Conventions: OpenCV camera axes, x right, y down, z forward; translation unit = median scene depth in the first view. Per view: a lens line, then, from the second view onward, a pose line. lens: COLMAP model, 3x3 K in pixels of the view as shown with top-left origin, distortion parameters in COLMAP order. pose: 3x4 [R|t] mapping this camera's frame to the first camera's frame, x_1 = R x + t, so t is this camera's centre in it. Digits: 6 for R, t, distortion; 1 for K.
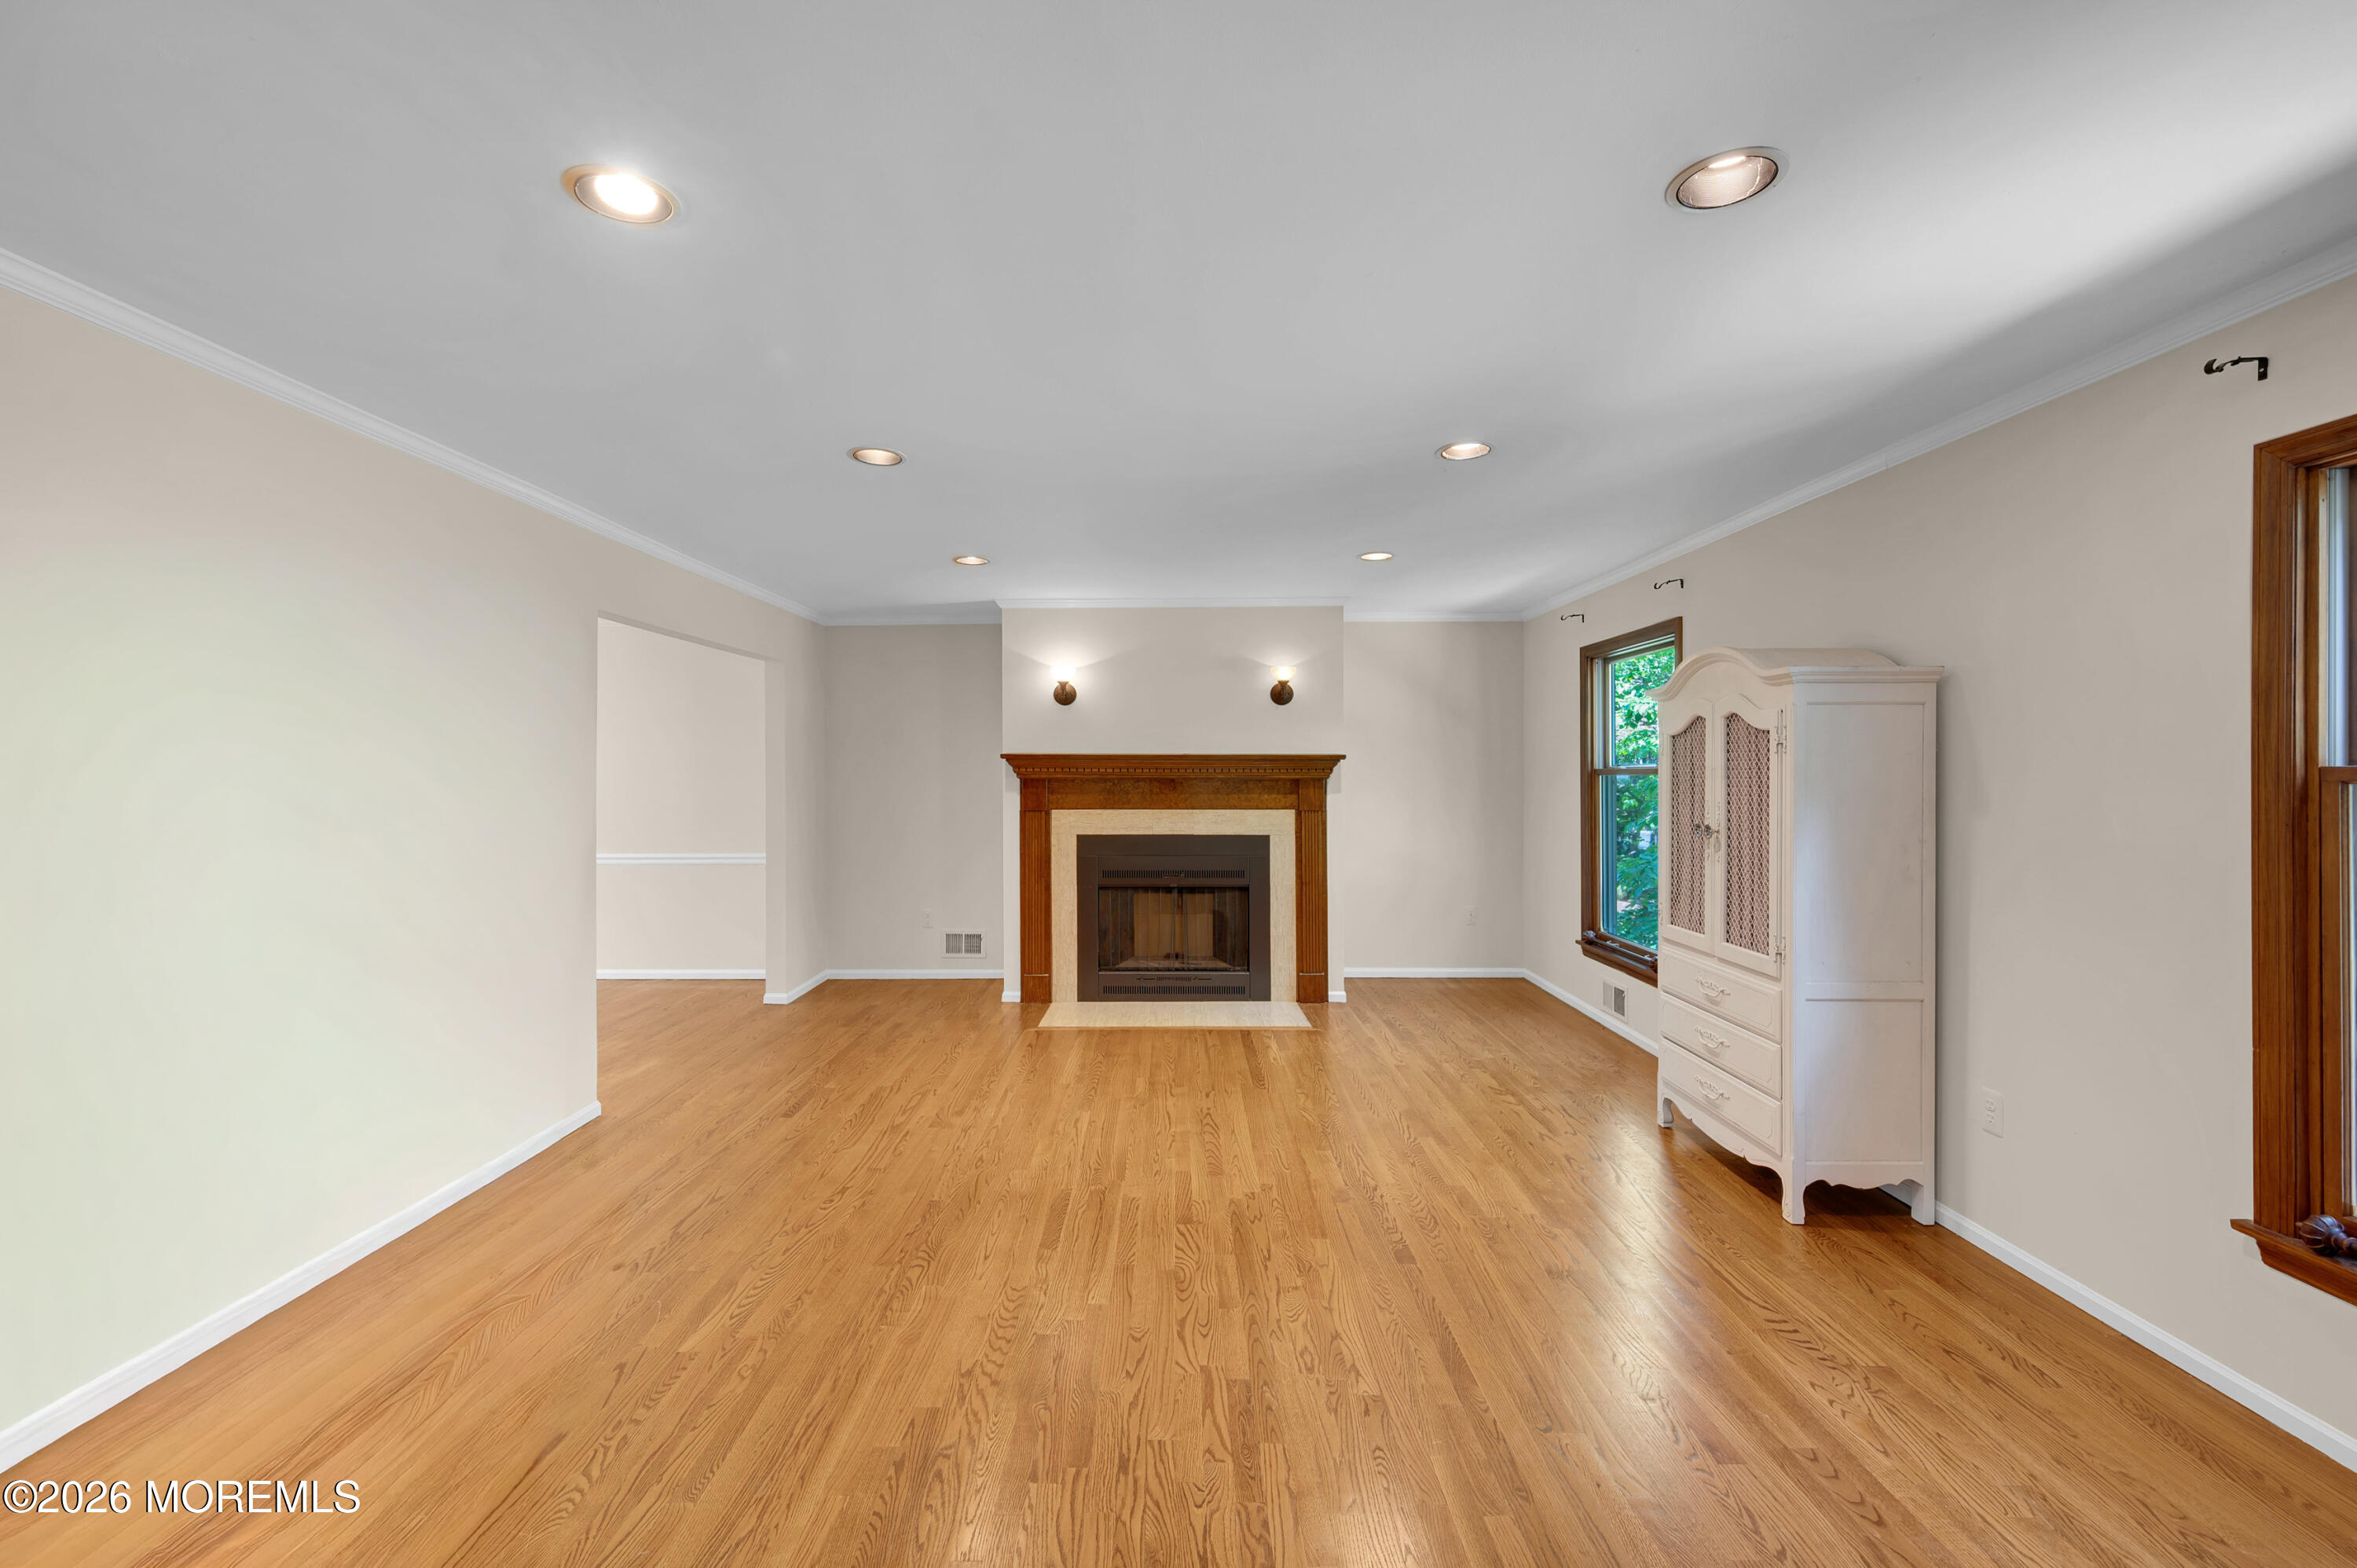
lens RADIAL K [[949.1, 0, 1178.5], [0, 949.1, 784.0], [0, 0, 1]] dist [0.000306, -0.000078]
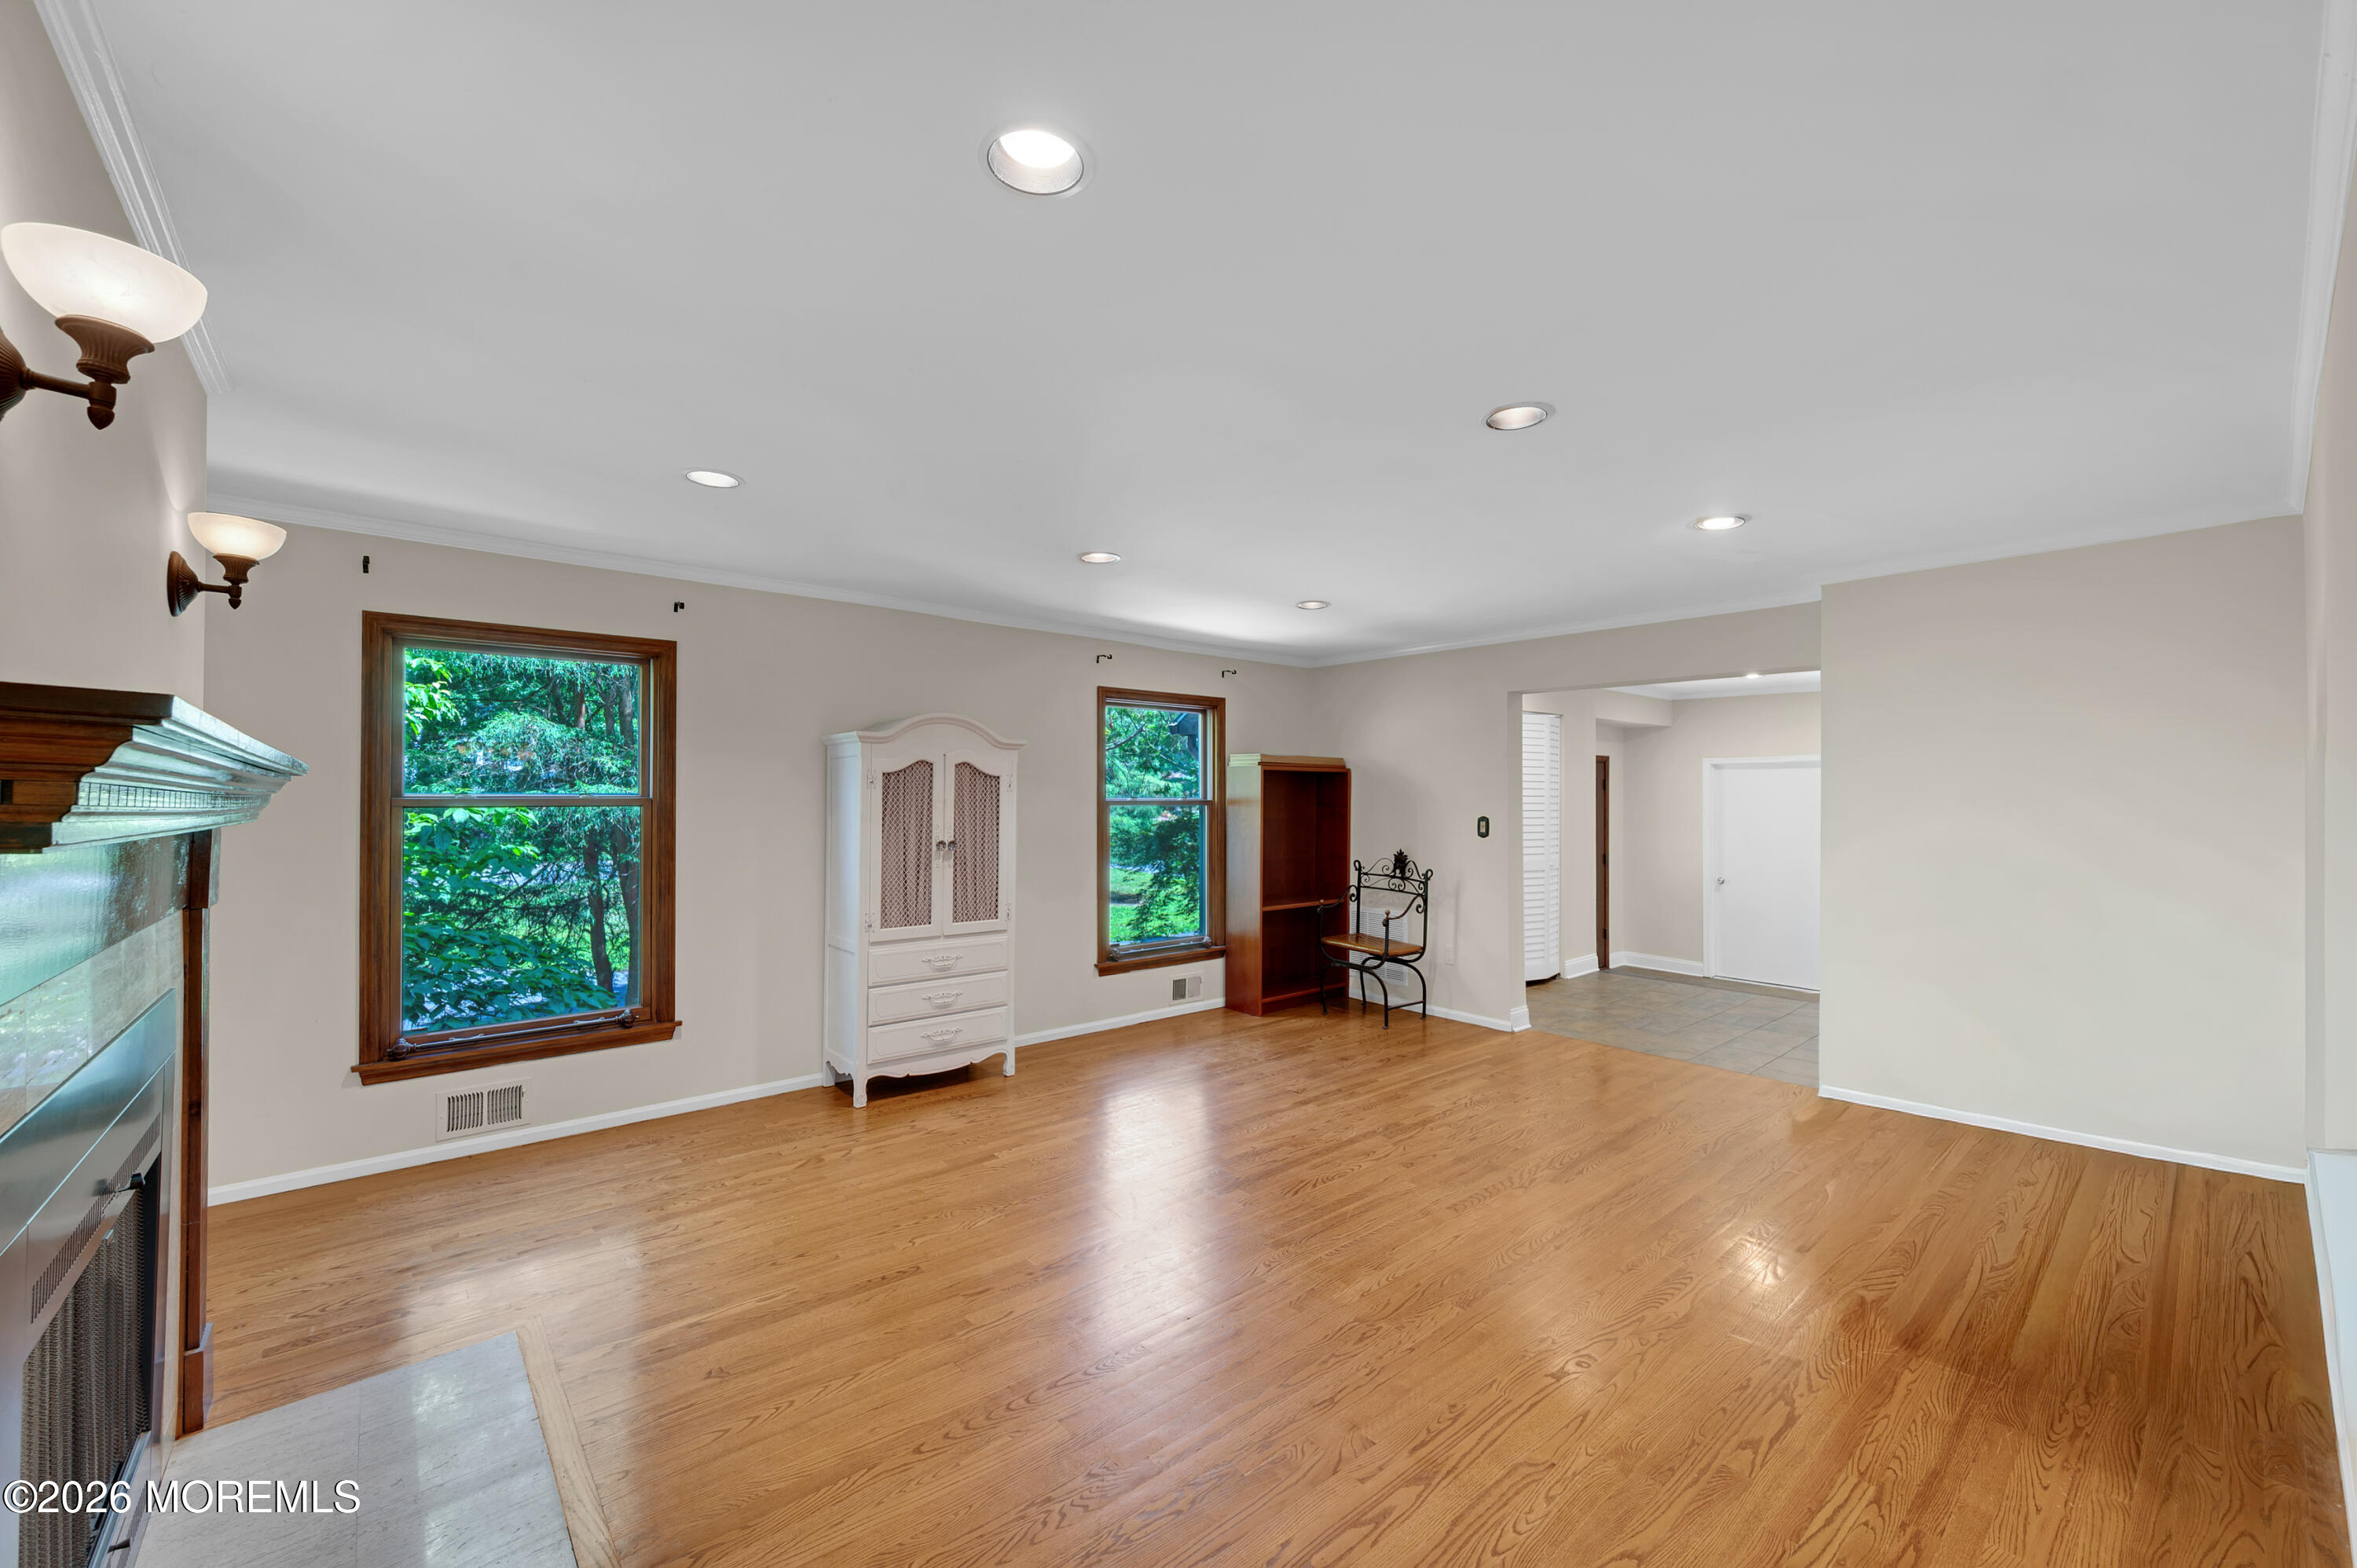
lens RADIAL K [[915.3, 0, 1179.7], [0, 915.3, 790.0], [0, 0, 1]] dist [0.000744, 0.000075]
pose [[-0.651682, 0.005303, 0.758474, -0.702386], [0.003405, 0.999986, -0.004066, -0.026722], [-0.758485, -0.000067, -0.651690, 1.682715]]
